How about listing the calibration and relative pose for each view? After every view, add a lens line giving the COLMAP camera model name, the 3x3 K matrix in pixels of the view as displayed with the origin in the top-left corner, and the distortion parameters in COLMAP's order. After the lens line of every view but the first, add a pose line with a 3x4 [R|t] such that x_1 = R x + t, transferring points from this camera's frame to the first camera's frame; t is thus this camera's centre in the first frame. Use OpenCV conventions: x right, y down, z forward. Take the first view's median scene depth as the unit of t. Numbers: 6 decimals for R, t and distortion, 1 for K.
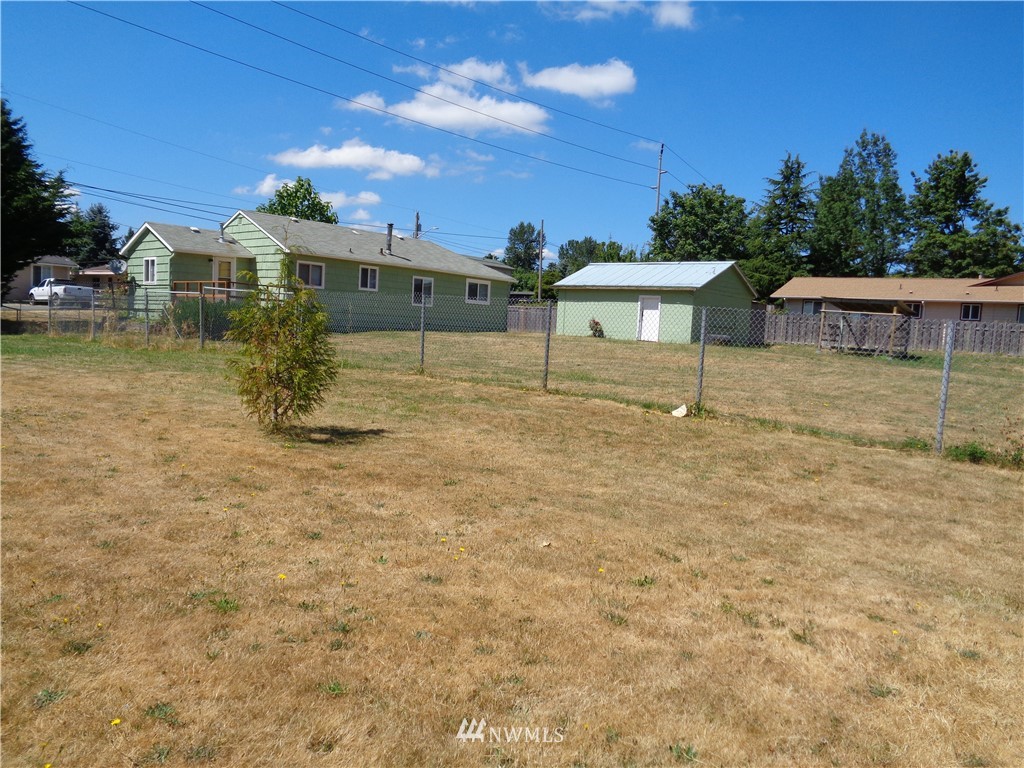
lens RADIAL K [[765.0, 0, 513.2], [0, 765.0, 387.2], [0, 0, 1]] dist [0.002756, 0.005123]
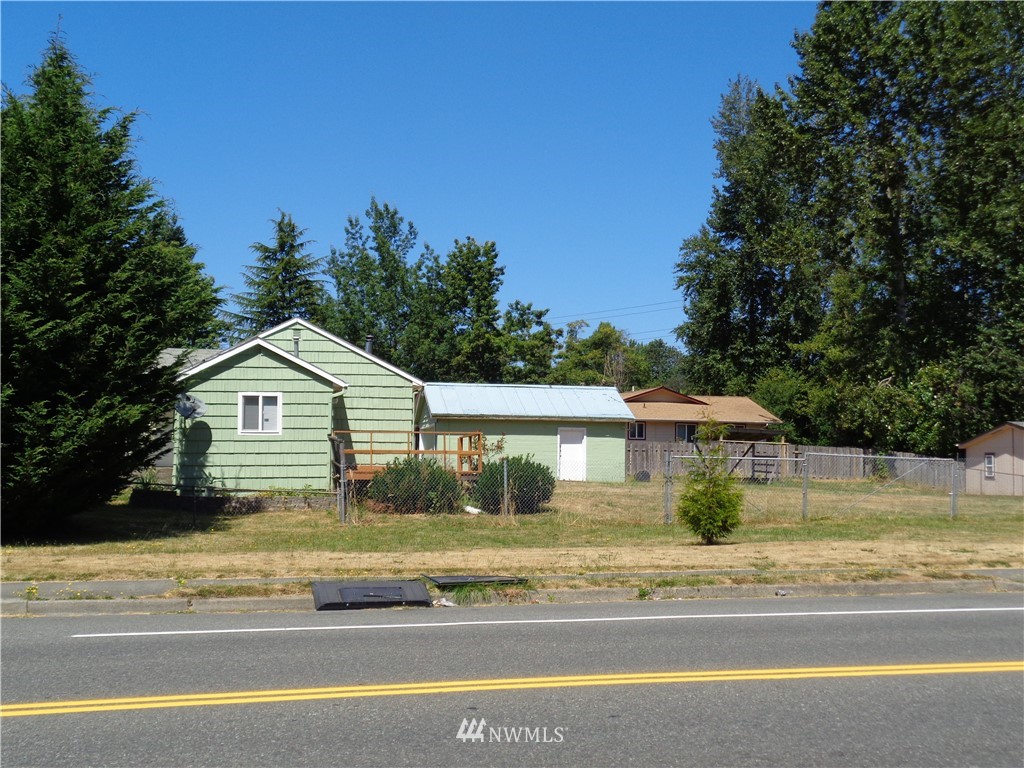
lens RADIAL K [[1280.8, 0, 510.7], [0, 1280.8, 383.8], [0, 0, 1]] dist [-0.042041, 0.000000]
pose [[0.645926, 0.003152, 0.763393, -0.724913], [0.082822, 0.993800, -0.074181, -0.050612], [-0.758894, 0.111141, 0.641660, 0.090989]]
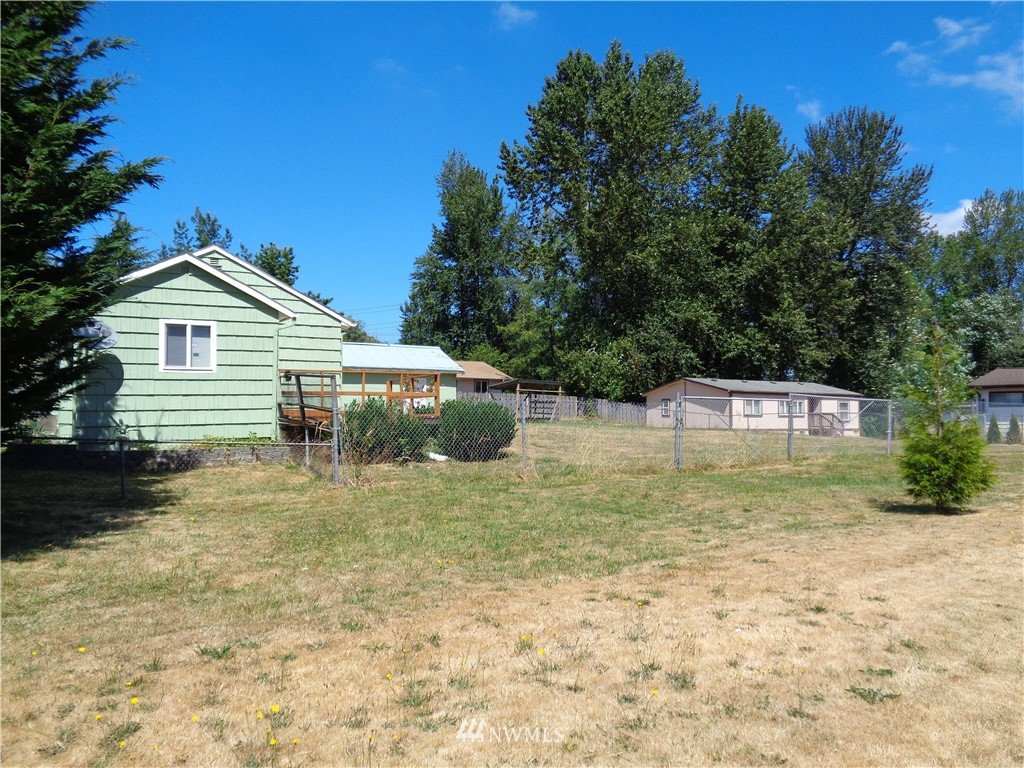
lens RADIAL K [[765.0, 0, 514.8], [0, 765.0, 379.4], [0, 0, 1]] dist [0.002756, 0.005123]
pose [[0.368582, -0.011884, 0.929519, -0.560132], [0.088829, 0.995793, -0.022492, -0.061275], [-0.925341, 0.090858, 0.368087, 0.359248]]
